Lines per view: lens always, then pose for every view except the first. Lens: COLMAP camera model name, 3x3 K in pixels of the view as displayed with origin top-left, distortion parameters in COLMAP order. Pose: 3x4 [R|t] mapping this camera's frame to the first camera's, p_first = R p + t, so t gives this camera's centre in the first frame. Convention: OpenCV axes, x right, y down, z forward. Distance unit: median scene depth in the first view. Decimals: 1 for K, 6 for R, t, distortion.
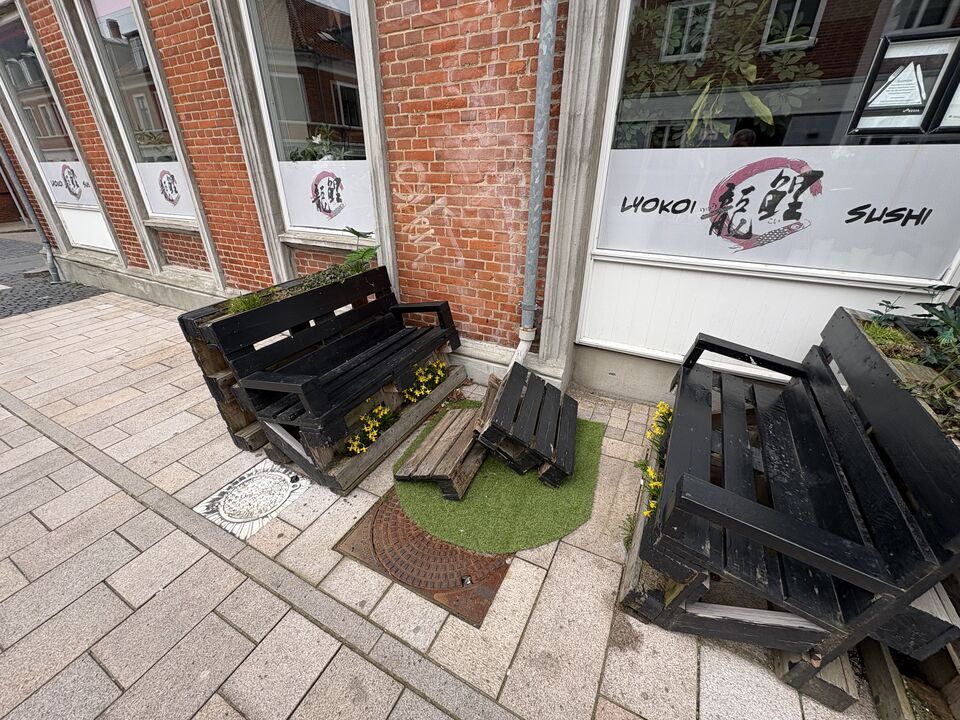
lens RADIAL K [[381.3, 0, 474.0], [0, 381.3, 357.8], [0, 0, 1]] dist [0.002138, -0.000934]
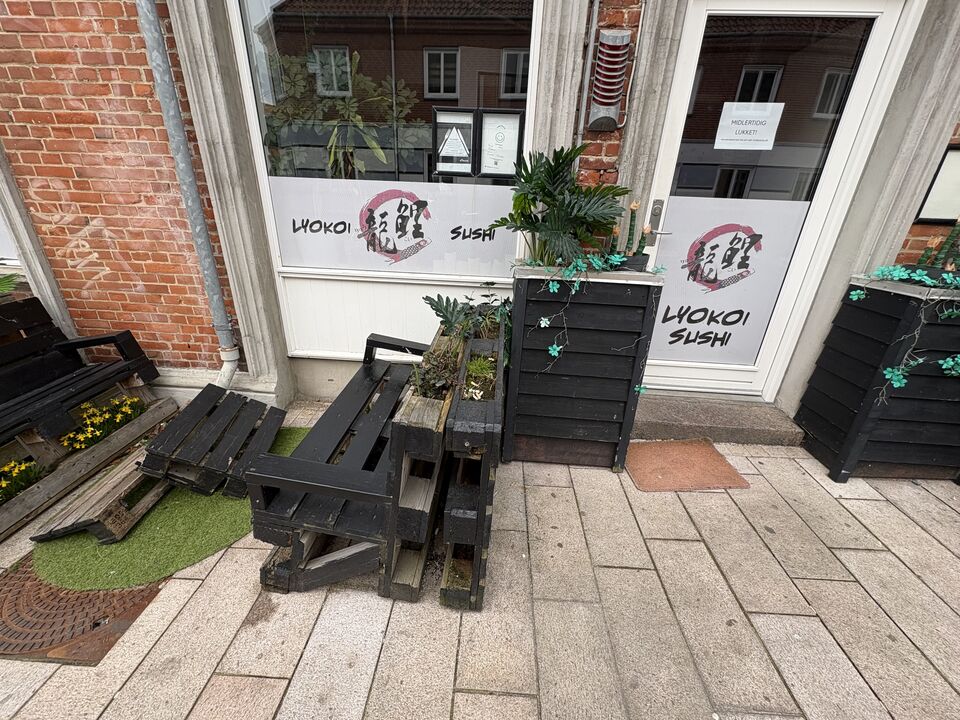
lens RADIAL K [[381.3, 0, 476.2], [0, 381.3, 358.7], [0, 0, 1]] dist [0.002138, -0.000934]
pose [[0.908132, -0.139167, 0.394877, 0.384975], [0.155995, 0.987700, -0.010659, 0.070651], [-0.388537, 0.071278, 0.918672, -0.188640]]
